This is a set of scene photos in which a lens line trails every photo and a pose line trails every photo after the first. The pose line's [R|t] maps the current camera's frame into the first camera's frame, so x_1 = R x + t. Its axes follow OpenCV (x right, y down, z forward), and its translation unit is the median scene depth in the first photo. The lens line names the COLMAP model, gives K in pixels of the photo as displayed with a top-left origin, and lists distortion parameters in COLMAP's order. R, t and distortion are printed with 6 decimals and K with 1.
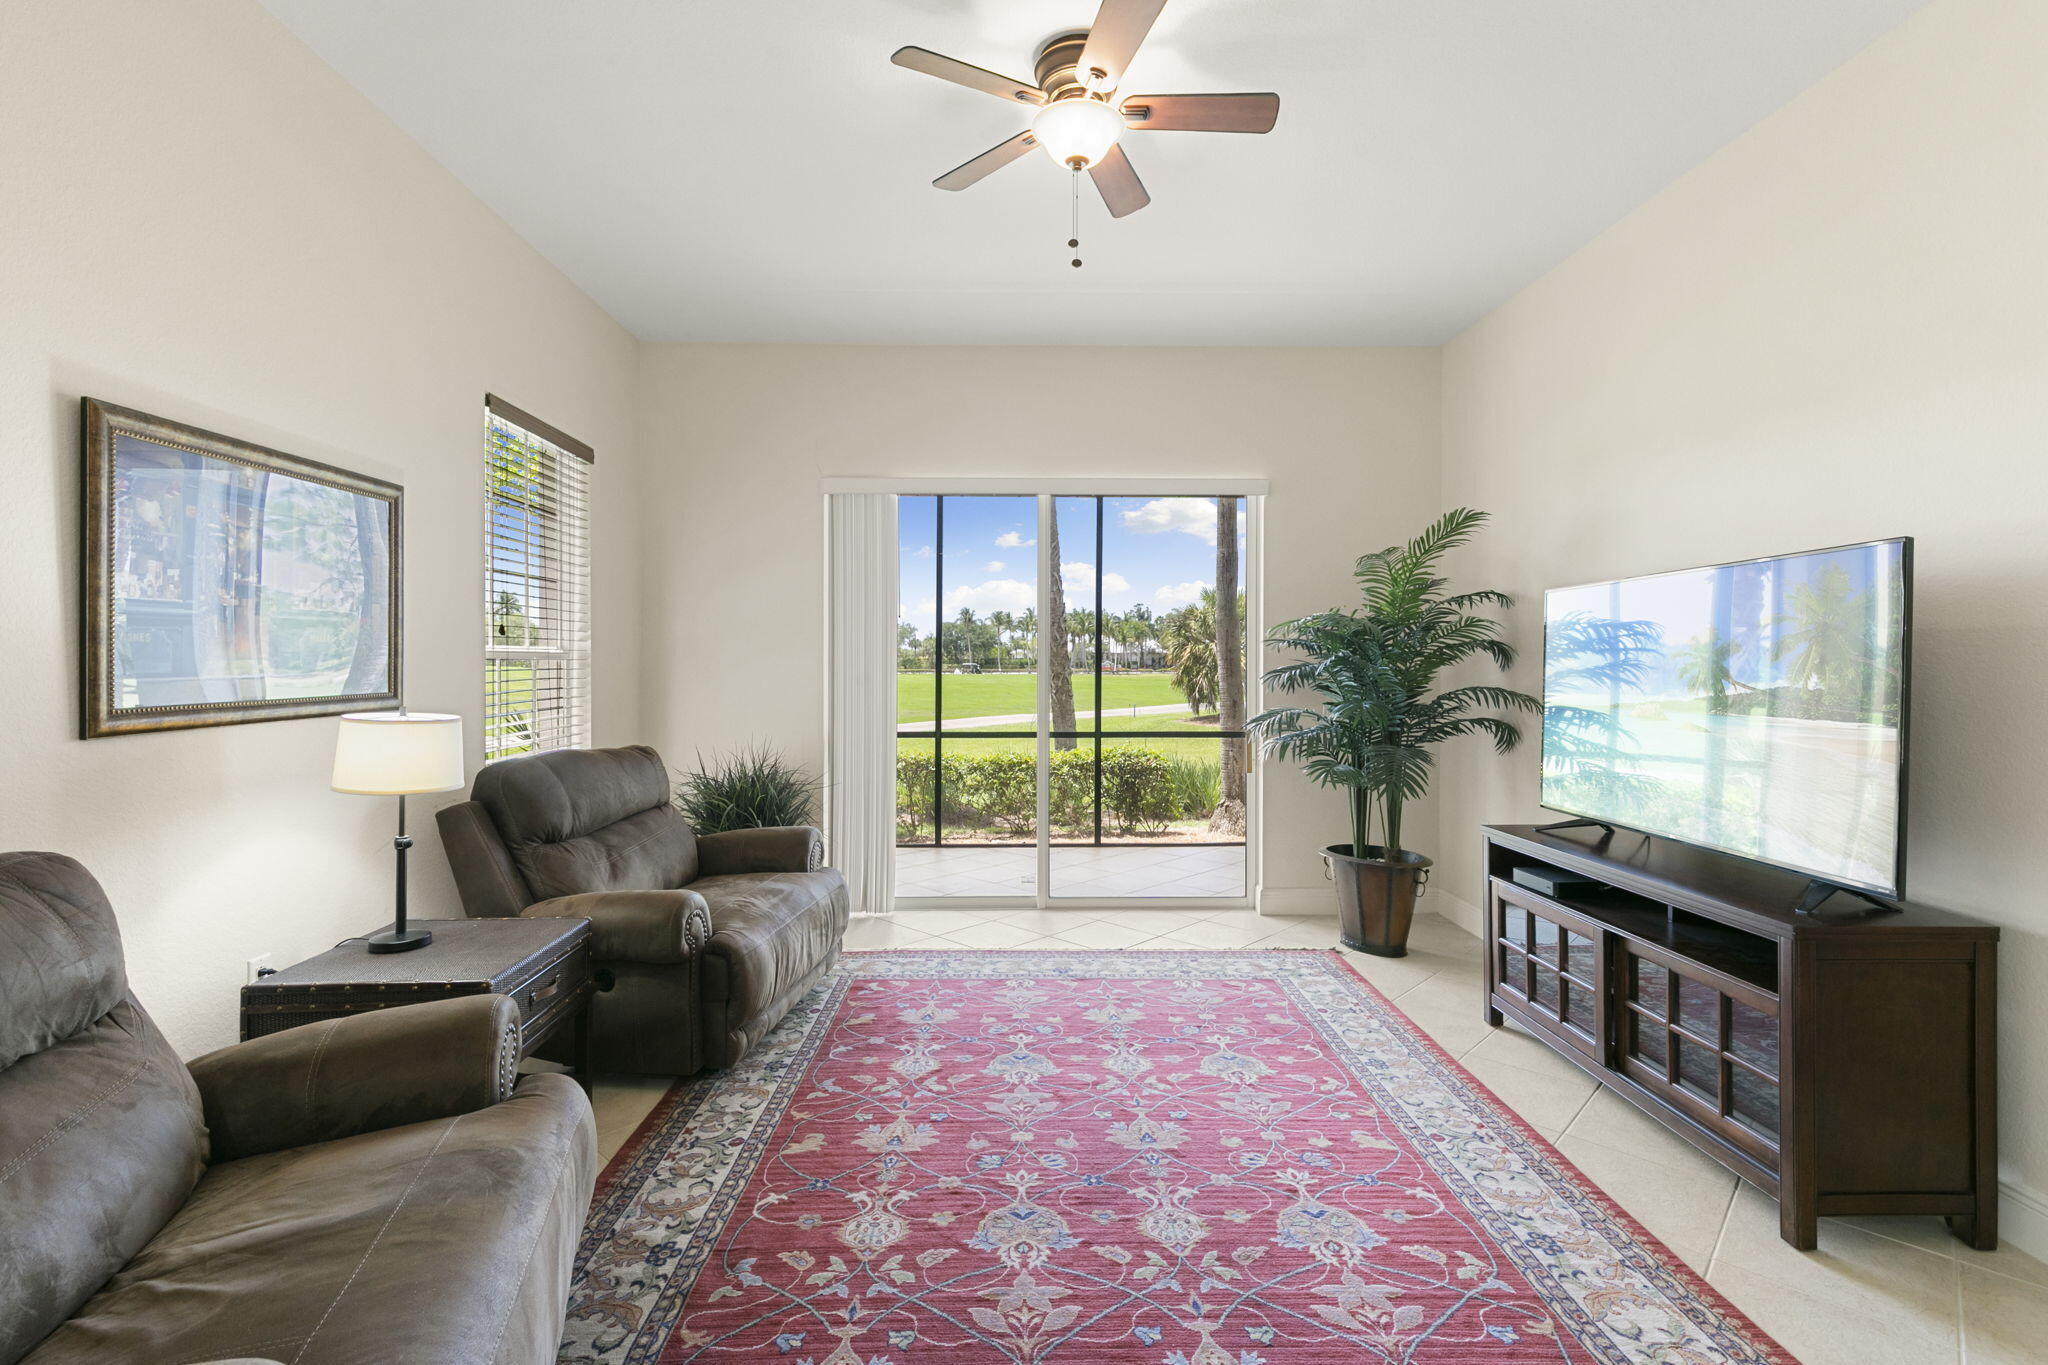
lens RADIAL K [[913.5, 0, 1035.7], [0, 913.5, 665.4], [0, 0, 1]] dist [-0.013580, -0.000047]
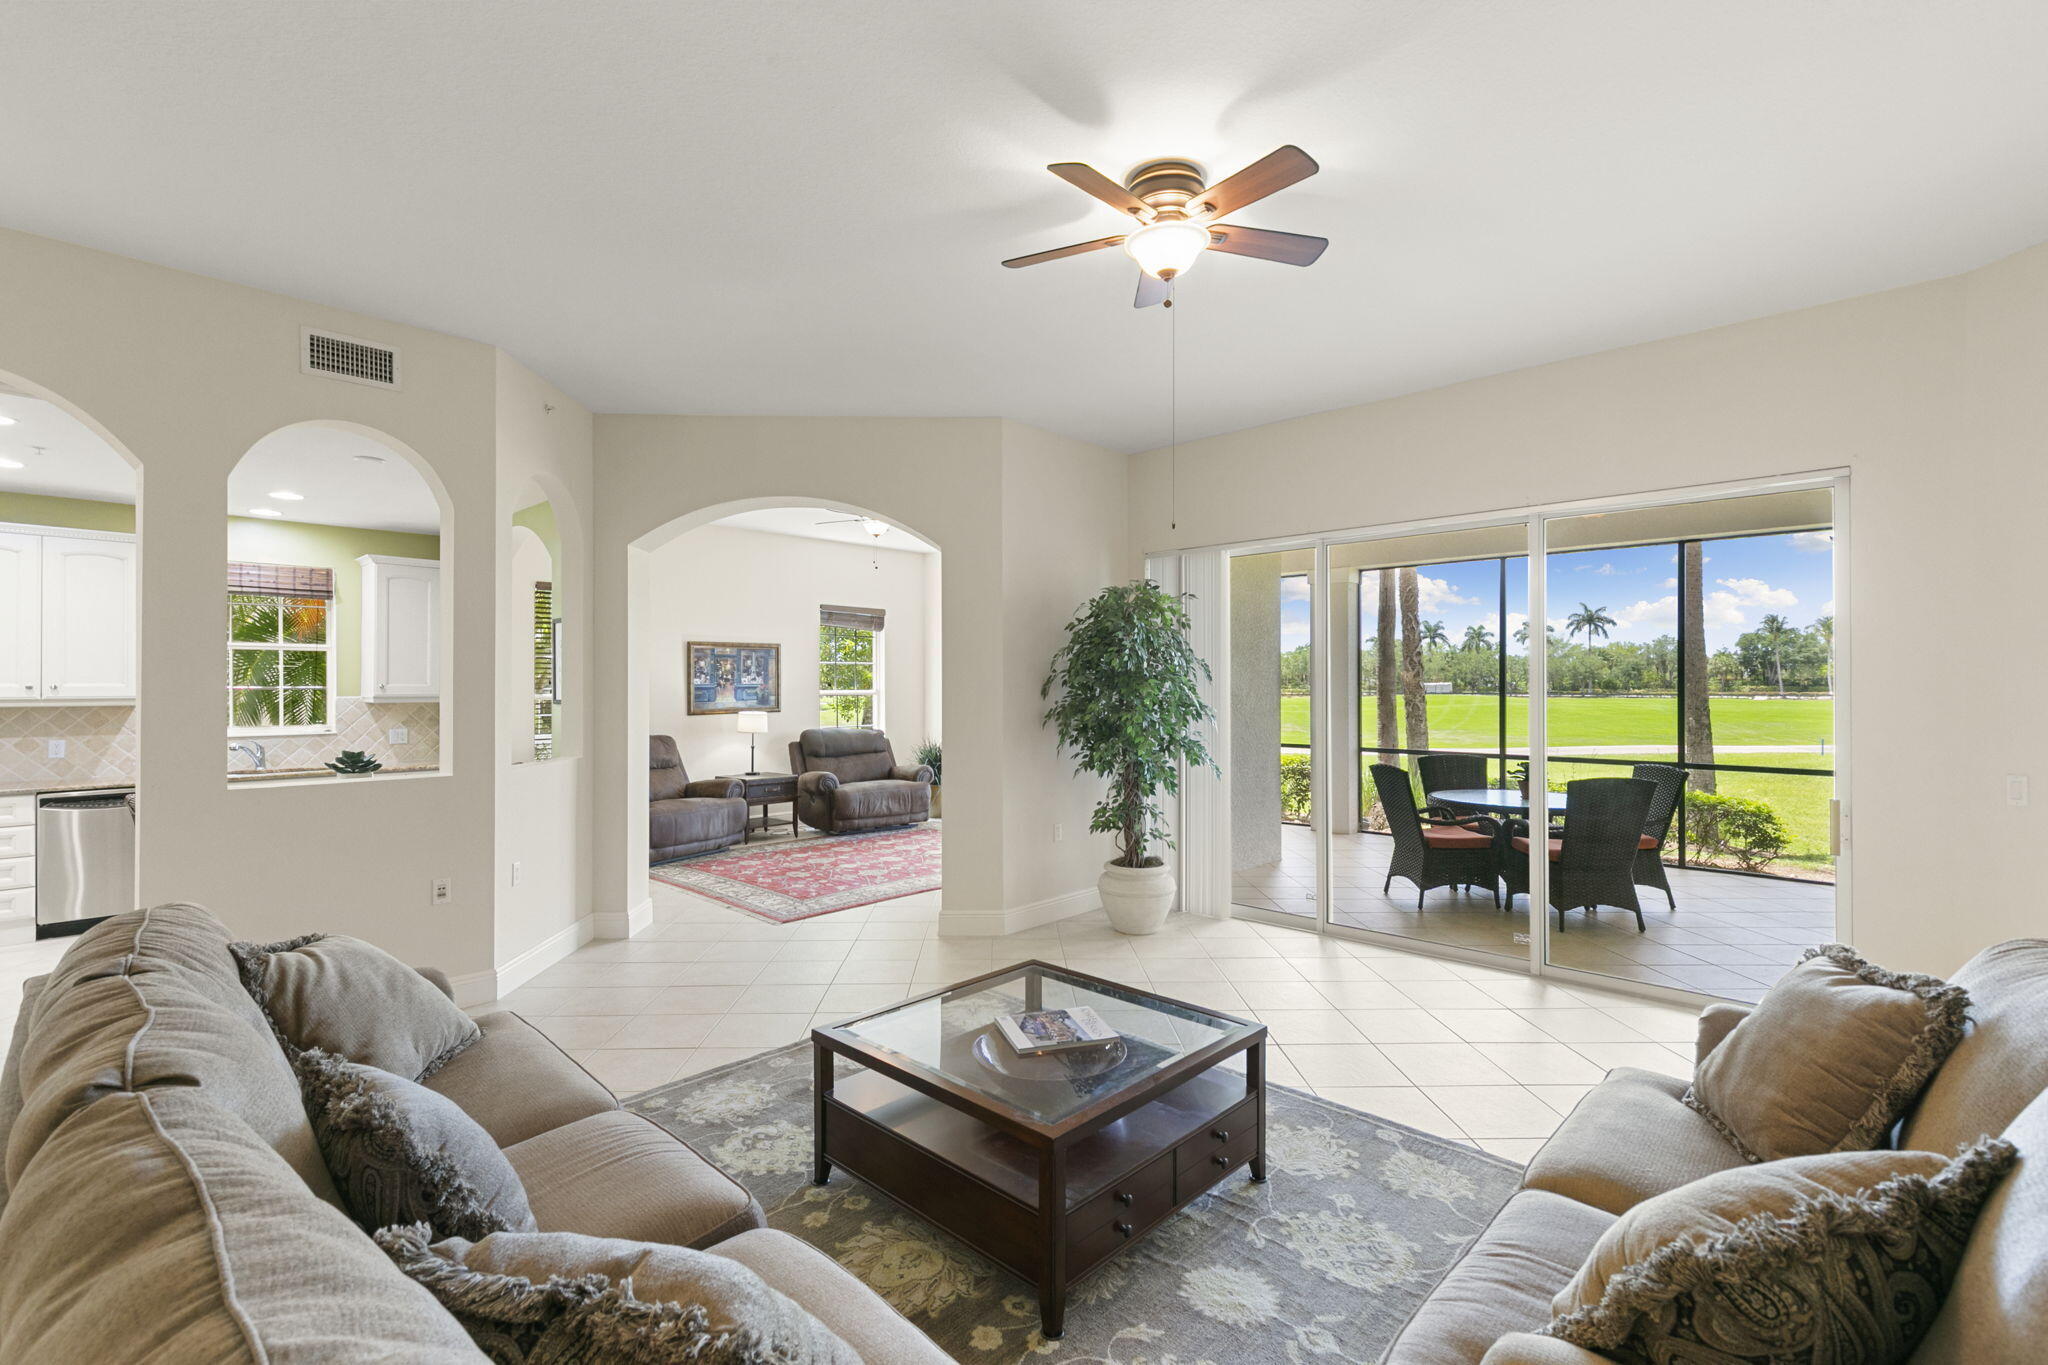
lens RADIAL K [[921.2, 0, 1026.9], [0, 921.2, 668.2], [0, 0, 1]] dist [0.010393, -0.000823]
pose [[0.699467, -0.019146, -0.714409, 2.255060], [0.004581, 0.999741, -0.022308, -0.030090], [0.714651, 0.012331, 0.699373, -0.679565]]
